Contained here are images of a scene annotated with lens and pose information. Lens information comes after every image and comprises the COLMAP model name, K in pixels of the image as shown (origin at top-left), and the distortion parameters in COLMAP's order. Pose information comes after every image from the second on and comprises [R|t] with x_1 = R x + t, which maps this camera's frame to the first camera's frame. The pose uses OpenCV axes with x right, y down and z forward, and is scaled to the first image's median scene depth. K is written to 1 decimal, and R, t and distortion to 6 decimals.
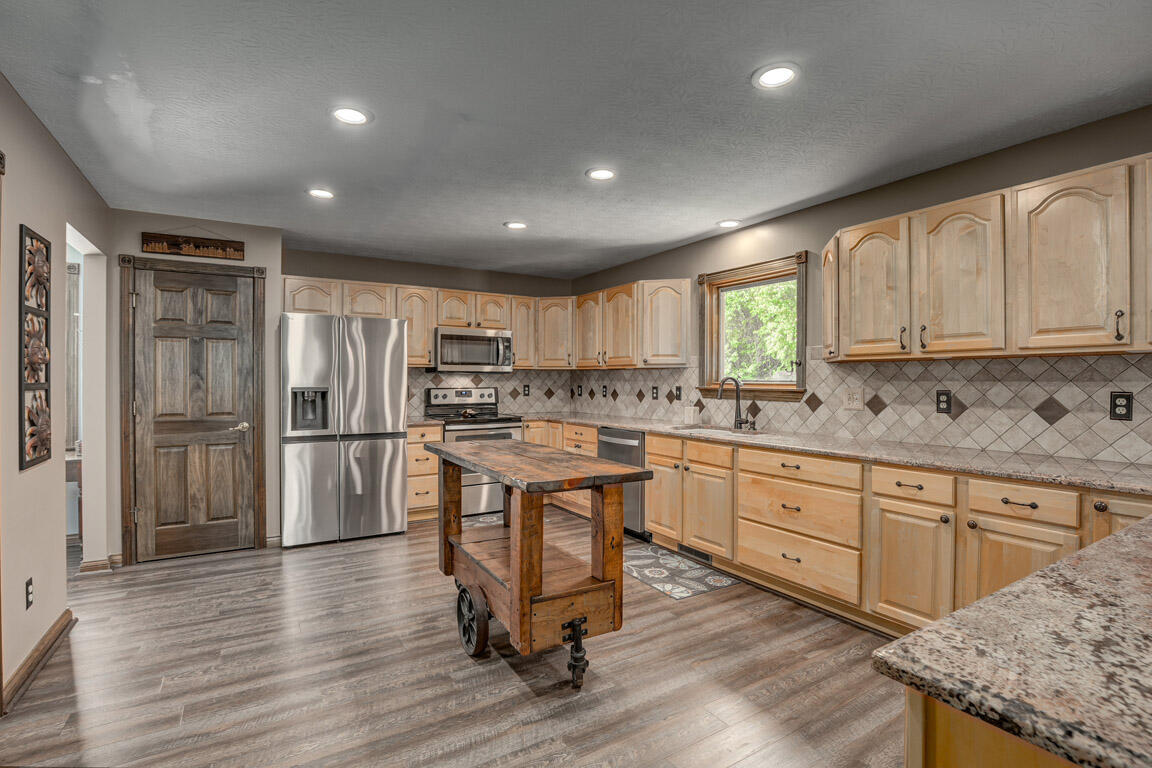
lens RADIAL K [[531.9, 0, 590.5], [0, 531.9, 382.5], [0, 0, 1]] dist [-0.036115, 0.003677]
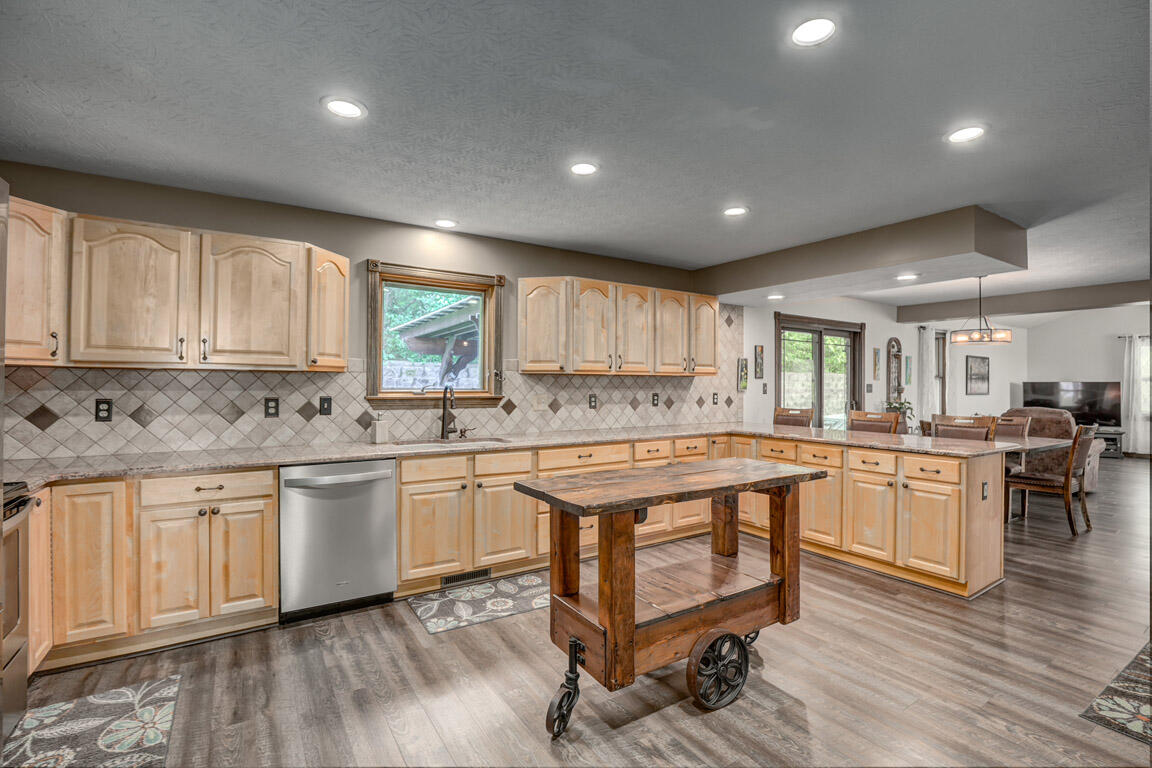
lens RADIAL K [[531.9, 0, 557.6], [0, 531.9, 382.5], [0, 0, 1]] dist [-0.036115, 0.003677]
pose [[0.019077, 0.007580, 0.999789, -0.682196], [0.004754, 0.999959, -0.007672, -0.006492], [-0.999807, 0.004899, 0.019040, 0.782713]]
